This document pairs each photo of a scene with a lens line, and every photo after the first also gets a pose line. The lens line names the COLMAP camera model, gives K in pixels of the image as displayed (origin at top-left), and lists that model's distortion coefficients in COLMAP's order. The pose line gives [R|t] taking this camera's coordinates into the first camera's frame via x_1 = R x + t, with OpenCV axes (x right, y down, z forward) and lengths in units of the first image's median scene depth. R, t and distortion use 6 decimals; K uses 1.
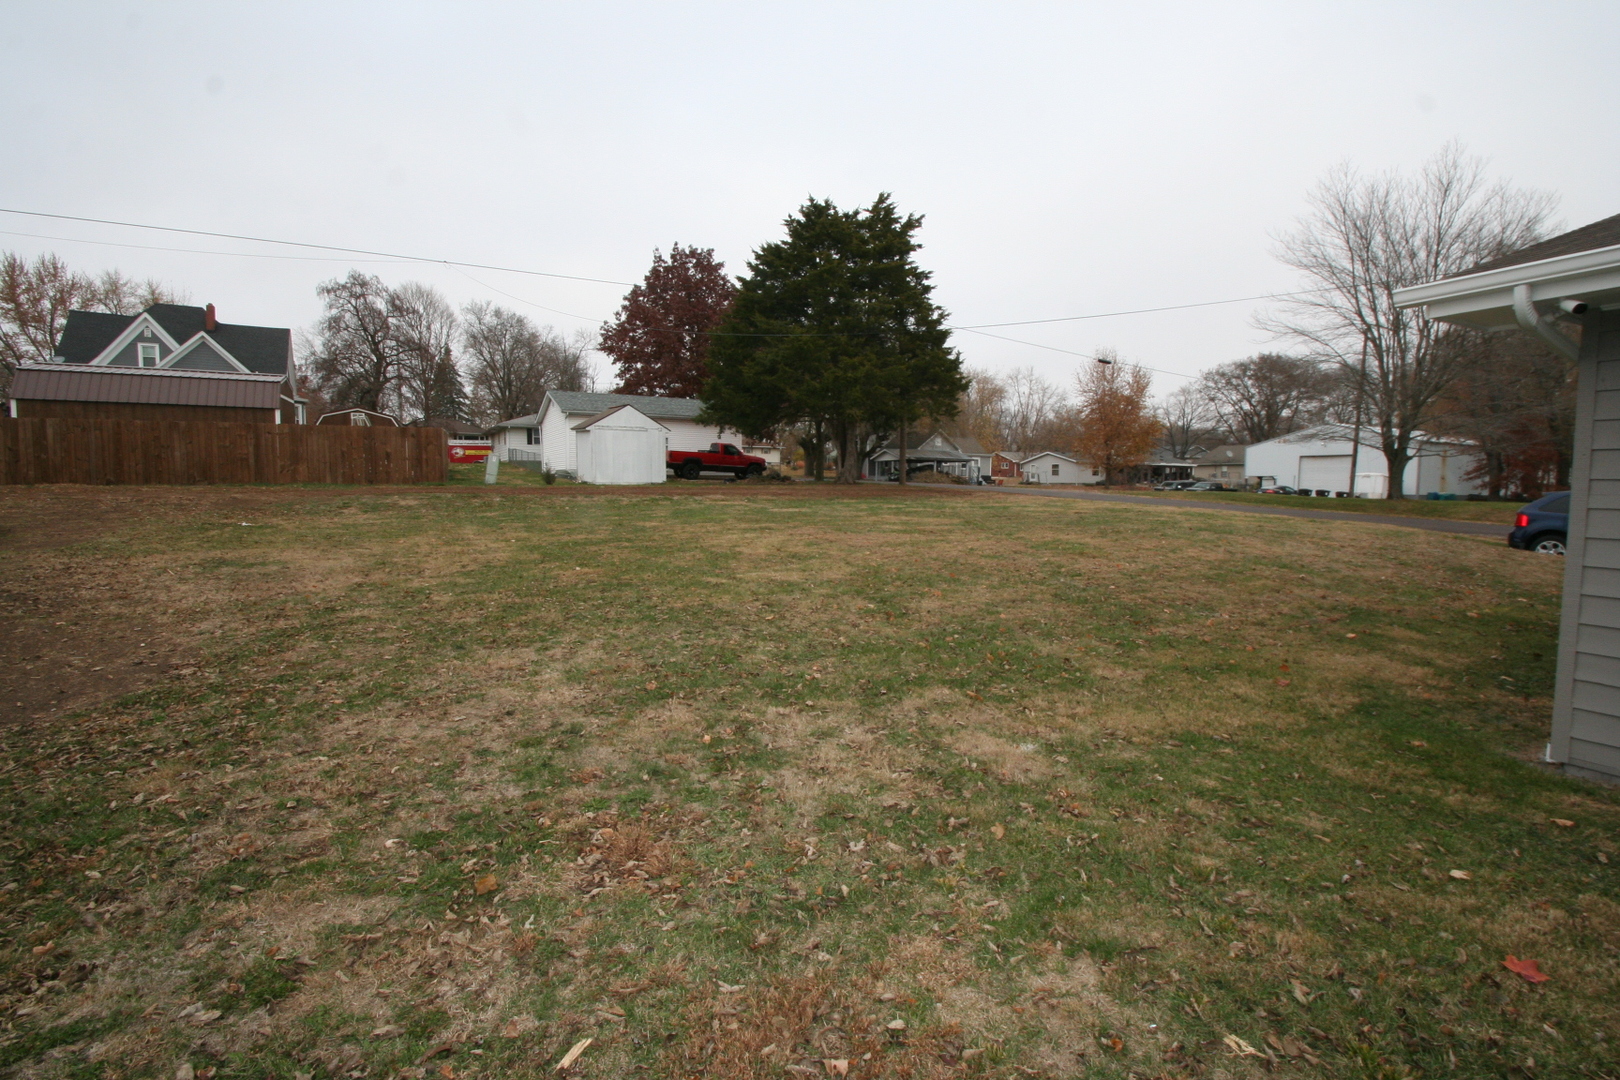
lens RADIAL K [[761.9, 0, 854.9], [0, 761.9, 539.9], [0, 0, 1]] dist [0.004497, -0.011352]
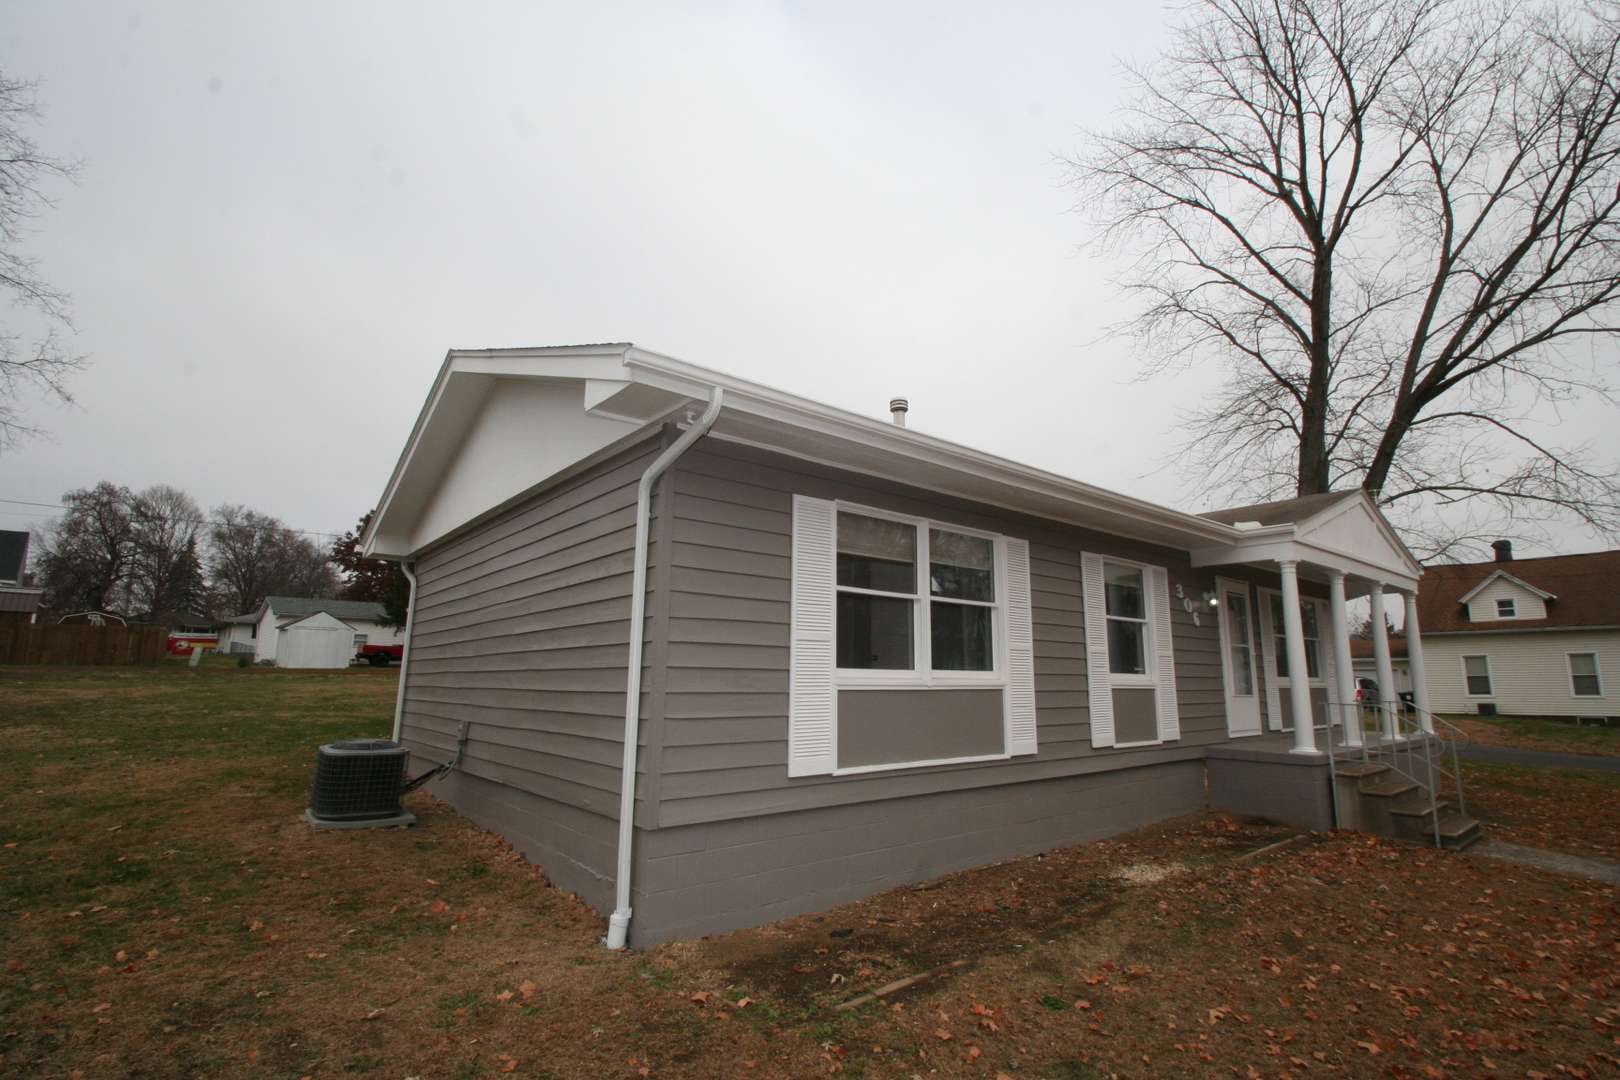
lens RADIAL K [[761.9, 0, 846.8], [0, 761.9, 545.6], [0, 0, 1]] dist [0.004497, -0.011352]
pose [[0.973414, 0.036528, 0.226123, 0.163629], [0.020210, 0.969656, -0.243637, 0.033280], [-0.228161, 0.241729, 0.943138, -0.288493]]
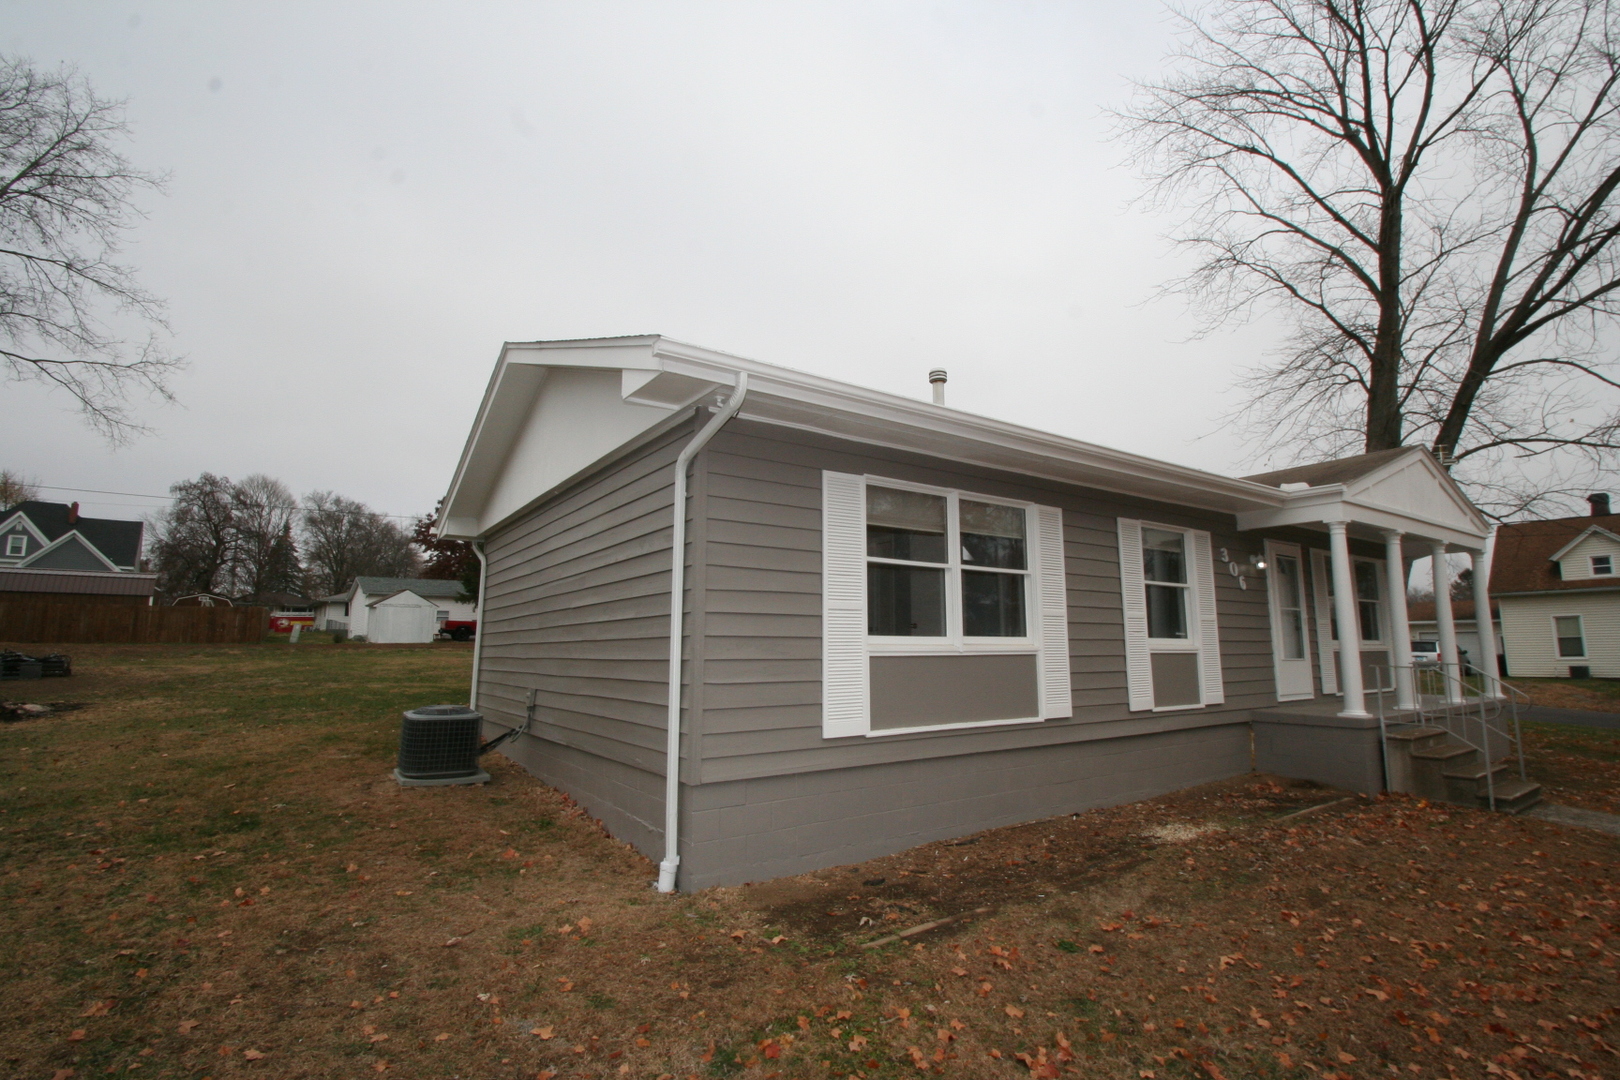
lens RADIAL K [[761.9, 0, 845.8], [0, 761.9, 542.5], [0, 0, 1]] dist [0.004497, -0.011352]
pose [[0.988765, 0.007603, 0.149285, 0.166134], [0.024422, 0.977070, -0.211514, 0.033934], [-0.147470, 0.212784, 0.965907, -0.292492]]
